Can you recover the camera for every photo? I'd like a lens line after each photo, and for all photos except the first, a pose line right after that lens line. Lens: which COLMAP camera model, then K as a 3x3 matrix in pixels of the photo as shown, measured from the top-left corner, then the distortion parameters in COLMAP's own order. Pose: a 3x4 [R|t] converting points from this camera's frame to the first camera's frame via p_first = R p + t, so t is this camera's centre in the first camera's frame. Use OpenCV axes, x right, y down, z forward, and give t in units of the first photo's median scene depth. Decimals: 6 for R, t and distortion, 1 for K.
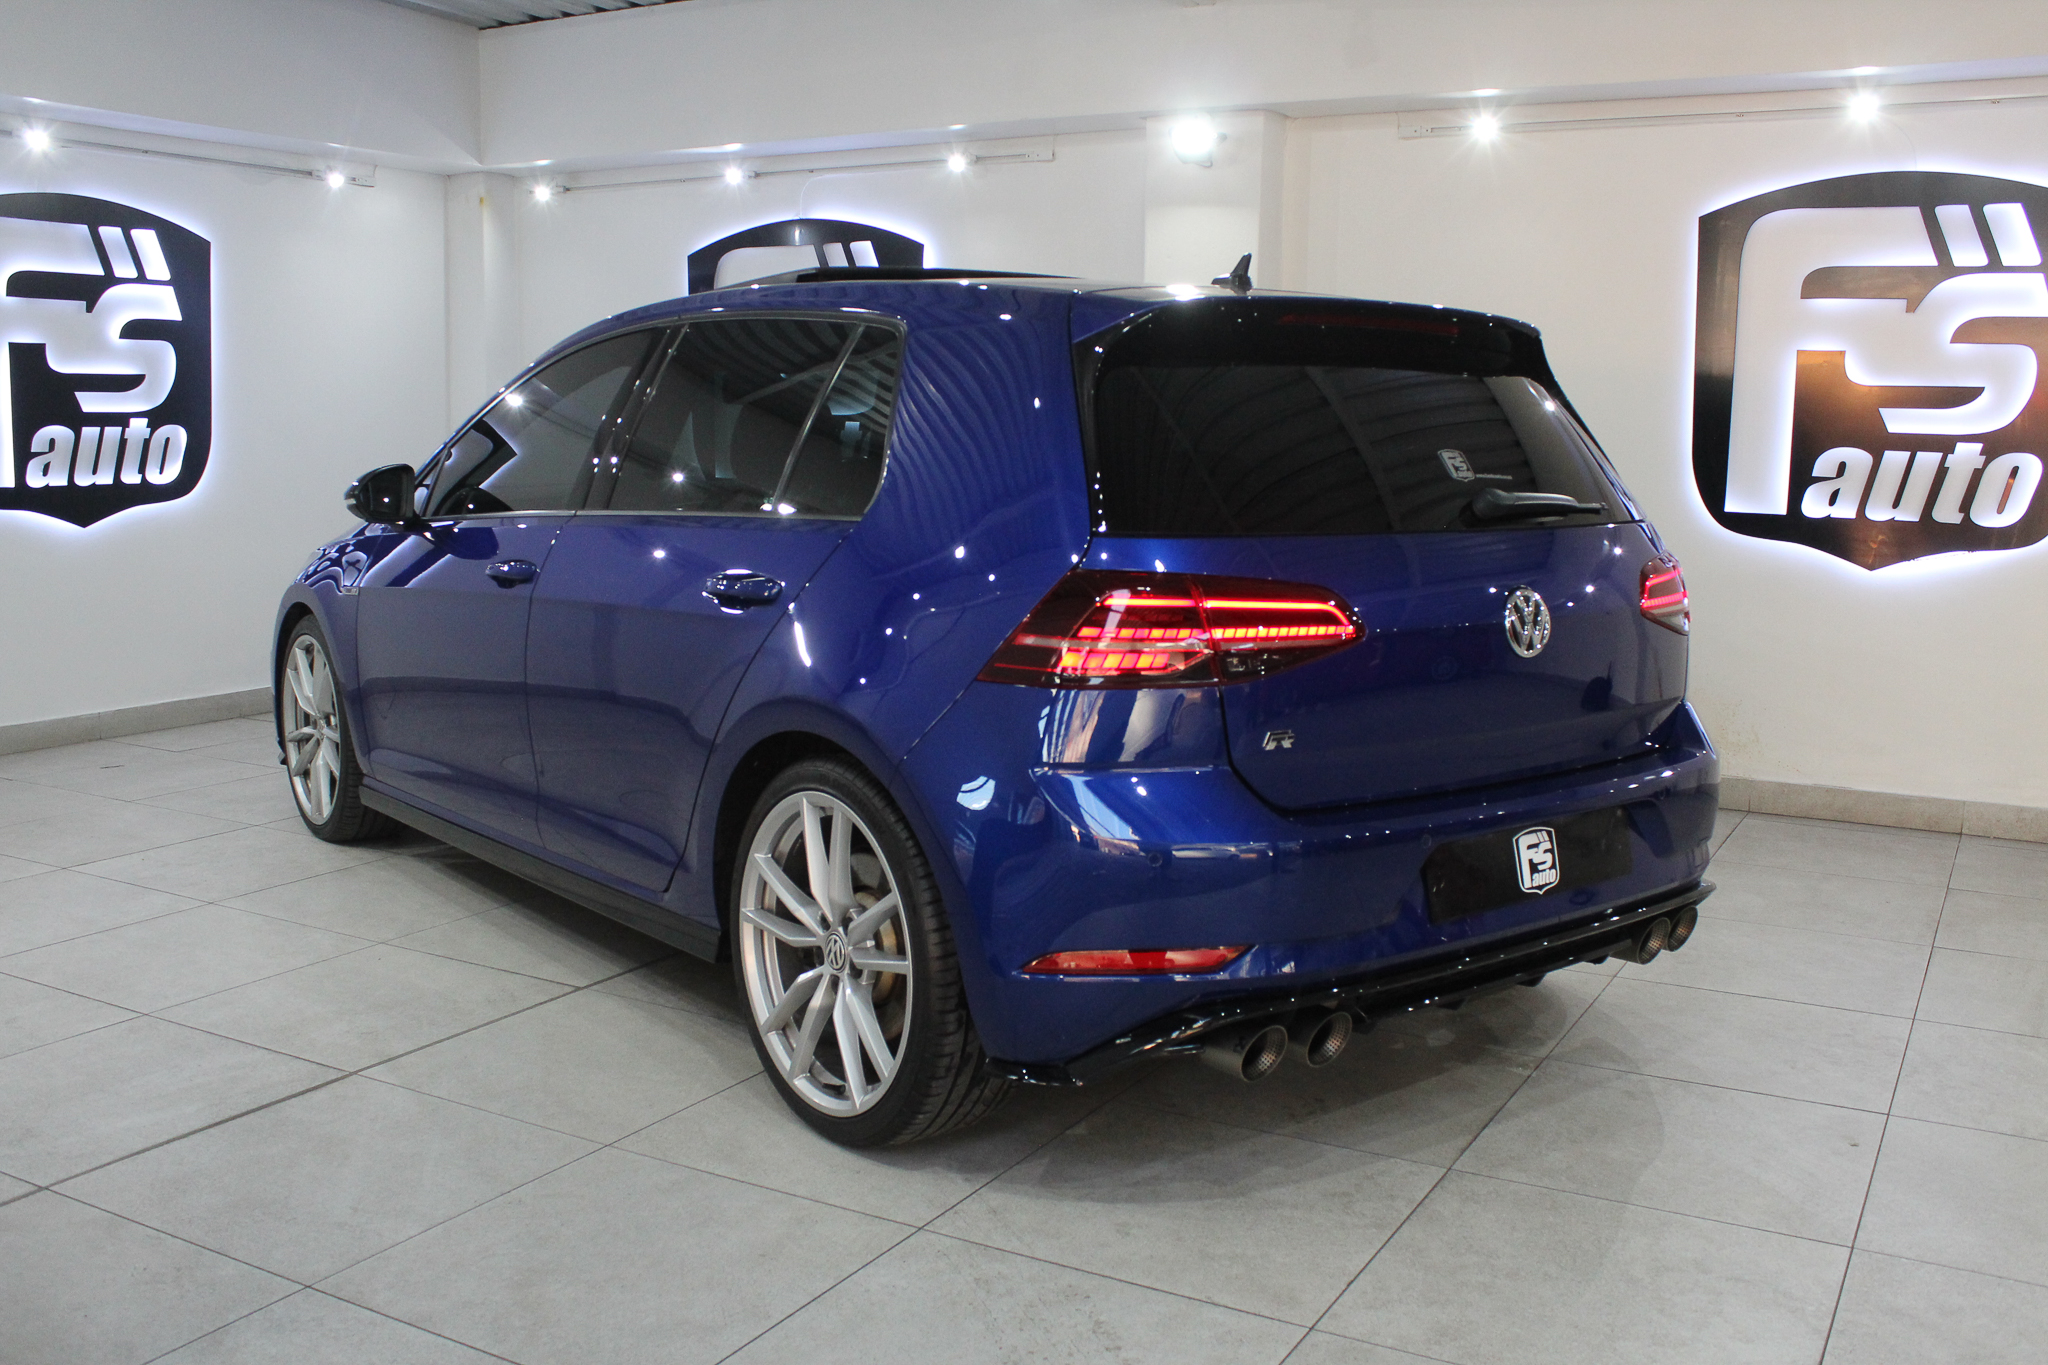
lens RADIAL K [[1841.4, 0, 1026.5], [0, 1841.4, 678.7], [0, 0, 1]] dist [-0.114301, 0.046450]
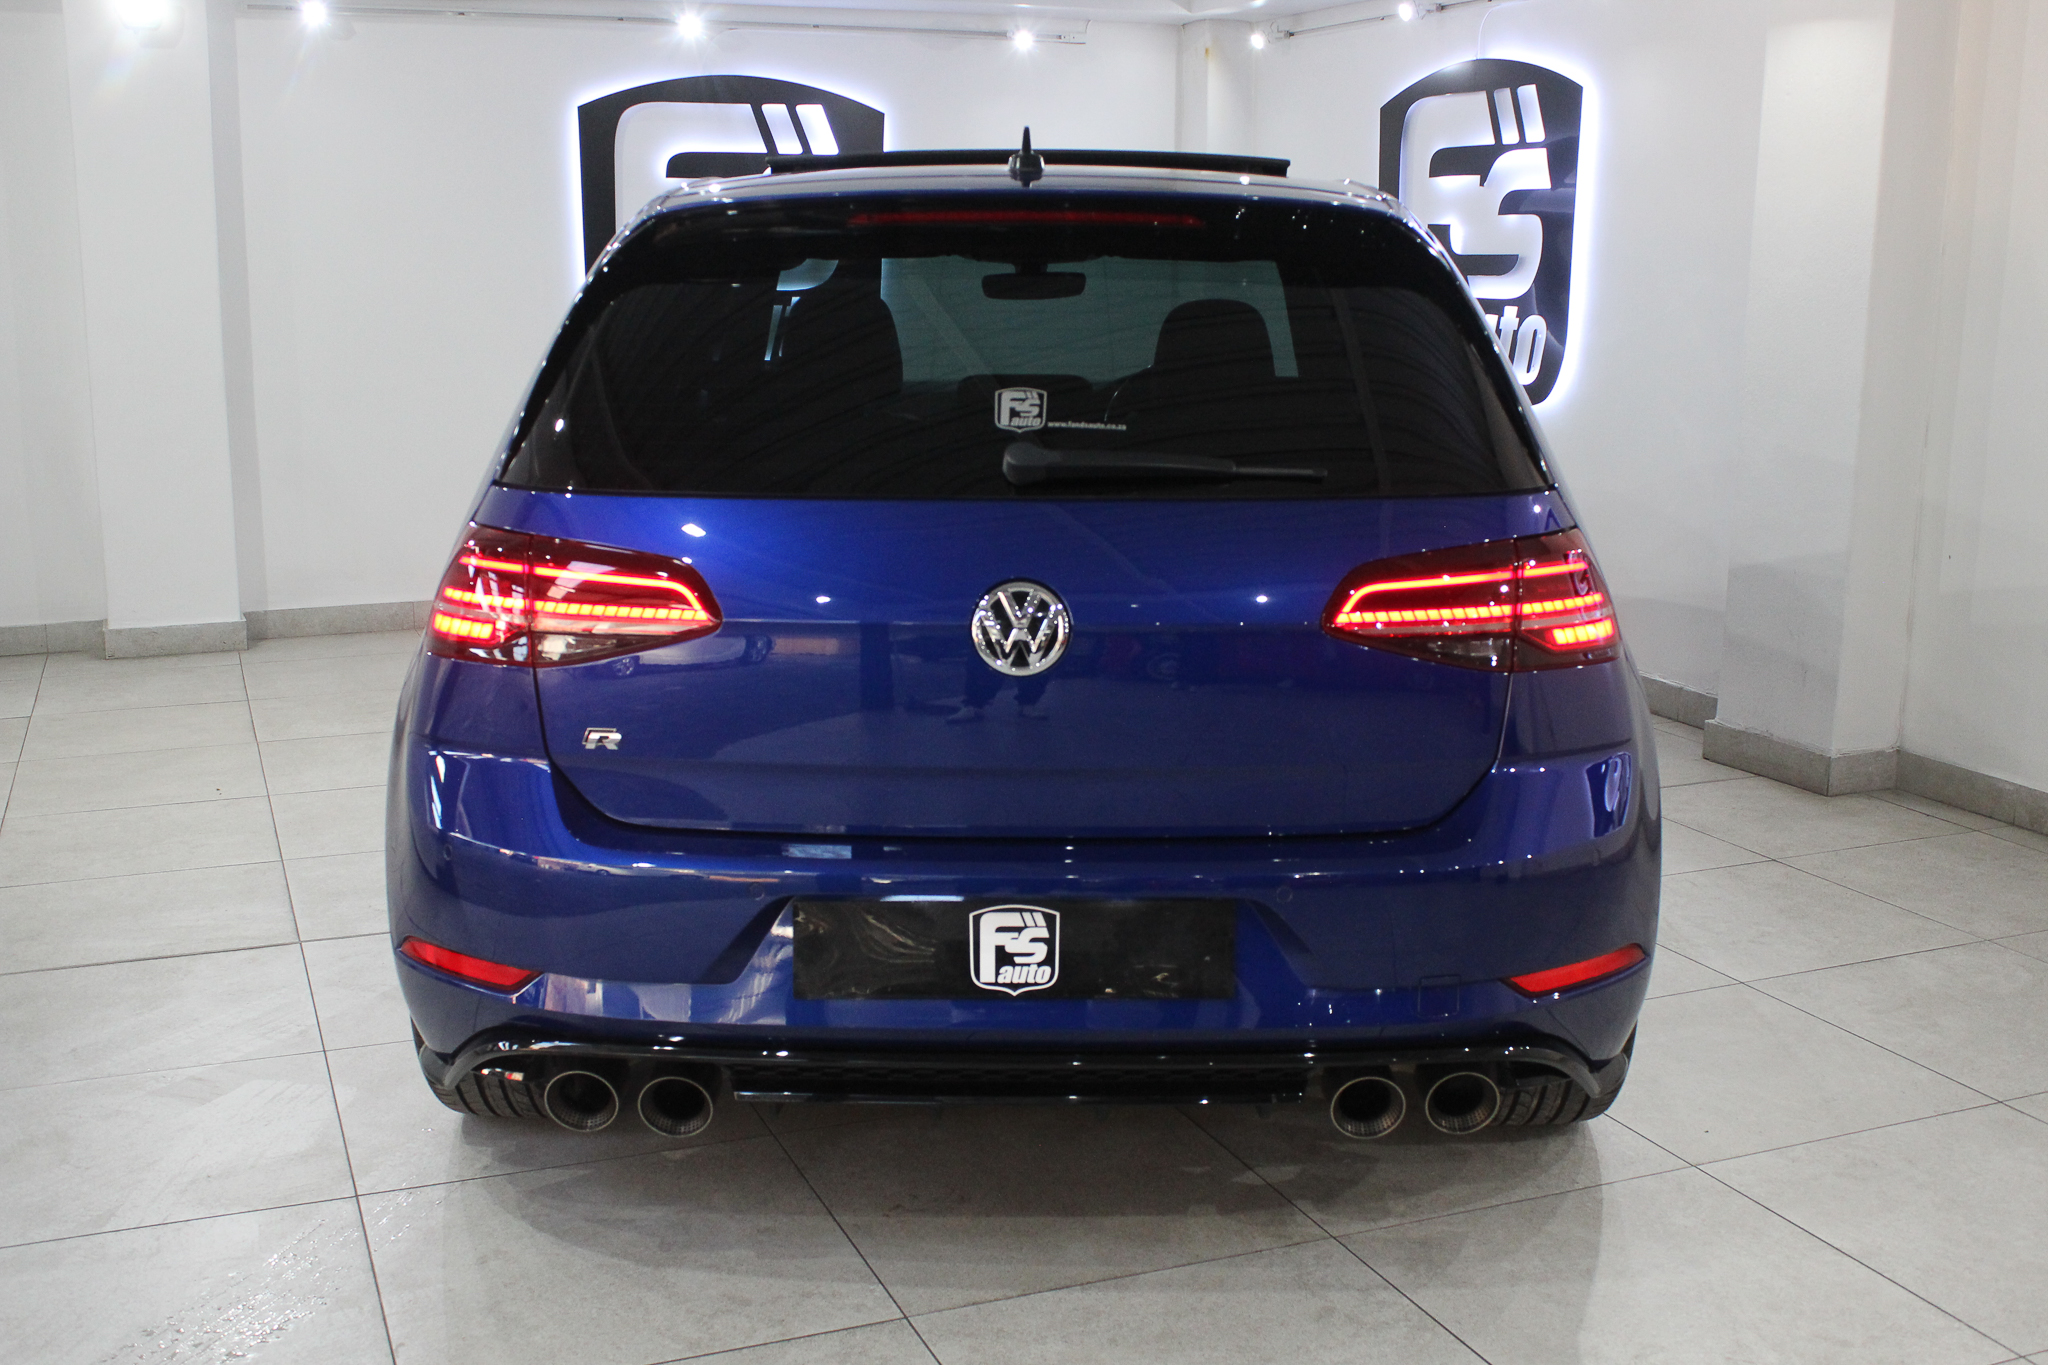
lens RADIAL K [[2104.7, 0, 1010.3], [0, 2104.7, 684.8], [0, 0, 1]] dist [-0.101198, 0.000000]
pose [[0.787748, 0.114196, -0.605320, 0.708619], [-0.082325, 0.993368, 0.080266, -0.068265], [0.610472, -0.013396, 0.791925, 0.294183]]
